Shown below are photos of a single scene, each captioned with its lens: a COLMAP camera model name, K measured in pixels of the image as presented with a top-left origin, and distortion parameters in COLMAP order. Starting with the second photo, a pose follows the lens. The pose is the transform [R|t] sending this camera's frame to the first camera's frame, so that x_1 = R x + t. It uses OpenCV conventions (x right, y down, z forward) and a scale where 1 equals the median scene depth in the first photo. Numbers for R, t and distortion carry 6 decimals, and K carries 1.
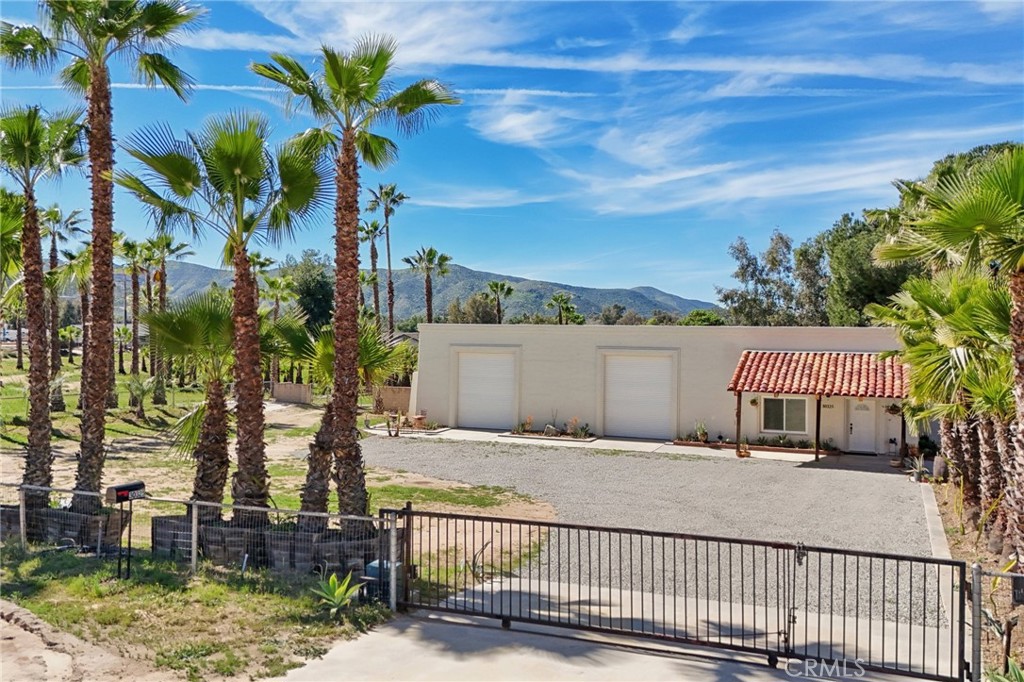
lens RADIAL K [[898.7, 0, 507.9], [0, 898.7, 345.9], [0, 0, 1]] dist [0.102163, -0.141537]
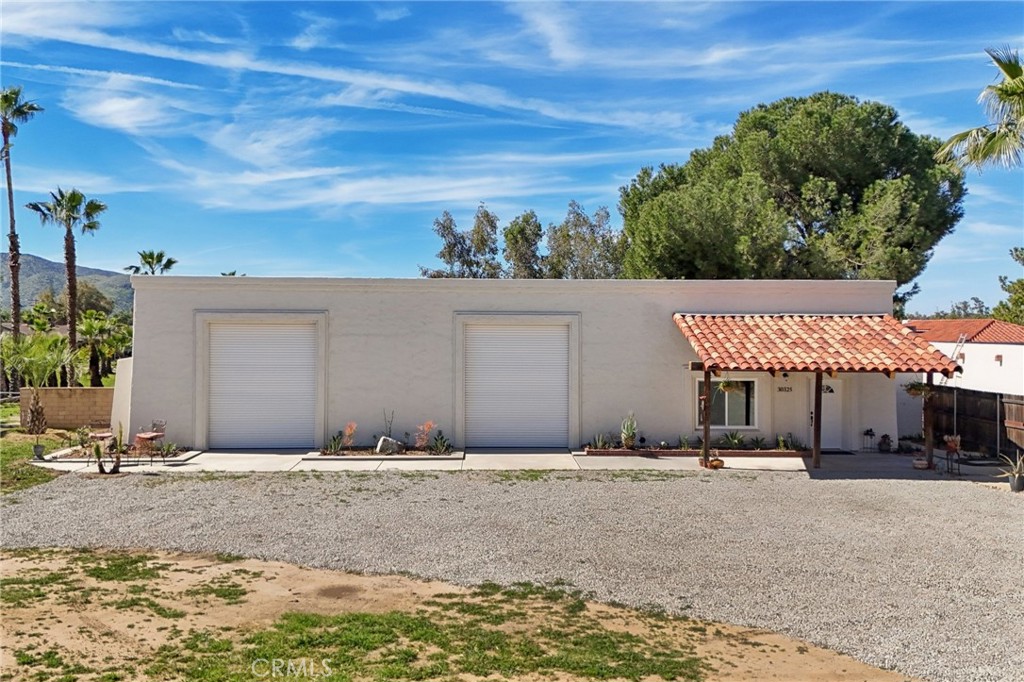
lens RADIAL K [[898.7, 0, 511.9], [0, 898.7, 343.1], [0, 0, 1]] dist [0.102163, -0.141537]
pose [[0.910063, -0.011279, 0.414316, -0.147319], [0.012328, 0.999924, 0.000142, 0.027016], [-0.414286, 0.004978, 0.910133, 0.435290]]
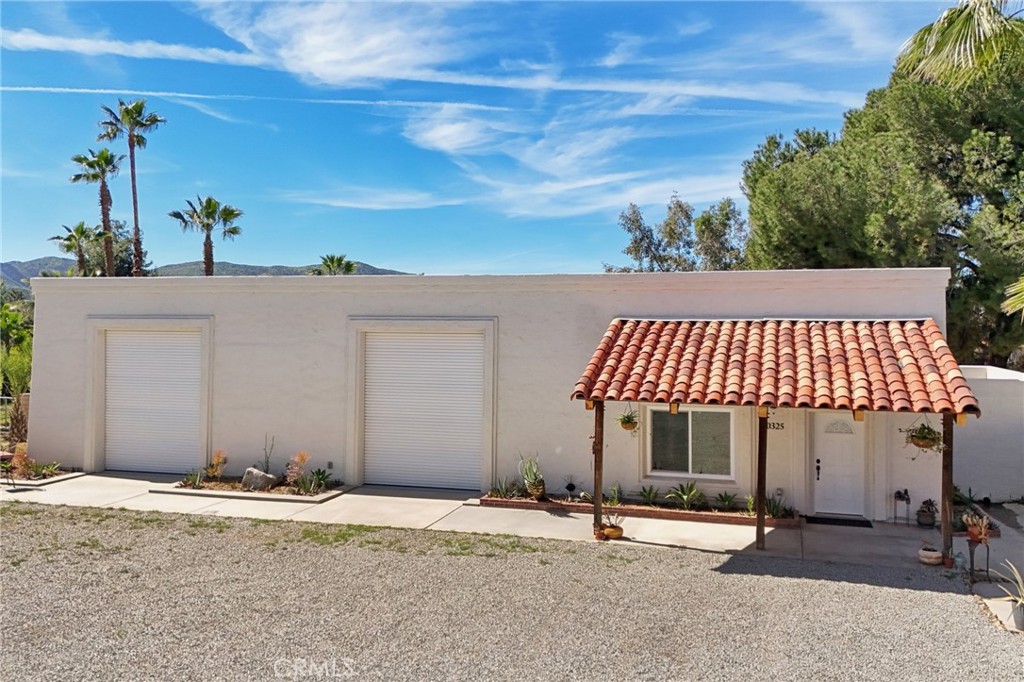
lens RADIAL K [[898.7, 0, 509.3], [0, 898.7, 336.5], [0, 0, 1]] dist [0.102163, -0.141537]
pose [[0.994478, -0.004420, 0.104849, 0.153589], [0.005407, 0.999944, -0.009135, 0.020385], [-0.104803, 0.009652, 0.994446, 0.514675]]
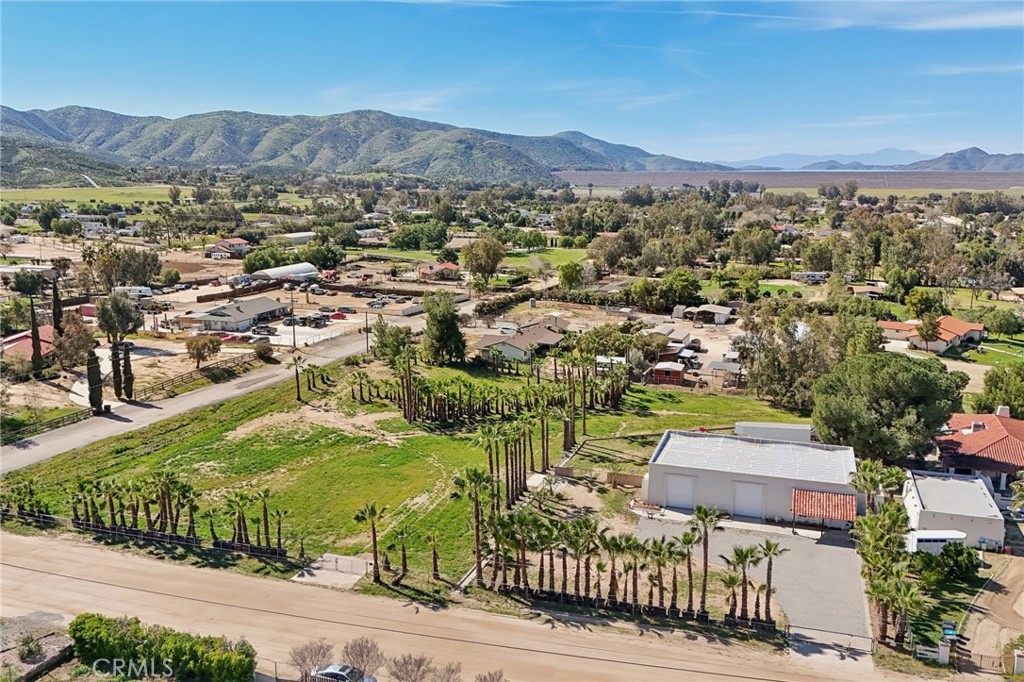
lens RADIAL K [[898.7, 0, 508.6], [0, 898.7, 340.8], [0, 0, 1]] dist [0.102163, -0.141537]
pose [[0.996321, -0.021421, 0.082982, -0.788639], [0.007311, 0.985975, 0.166733, -0.884747], [-0.085390, -0.165513, 0.982504, -1.474625]]
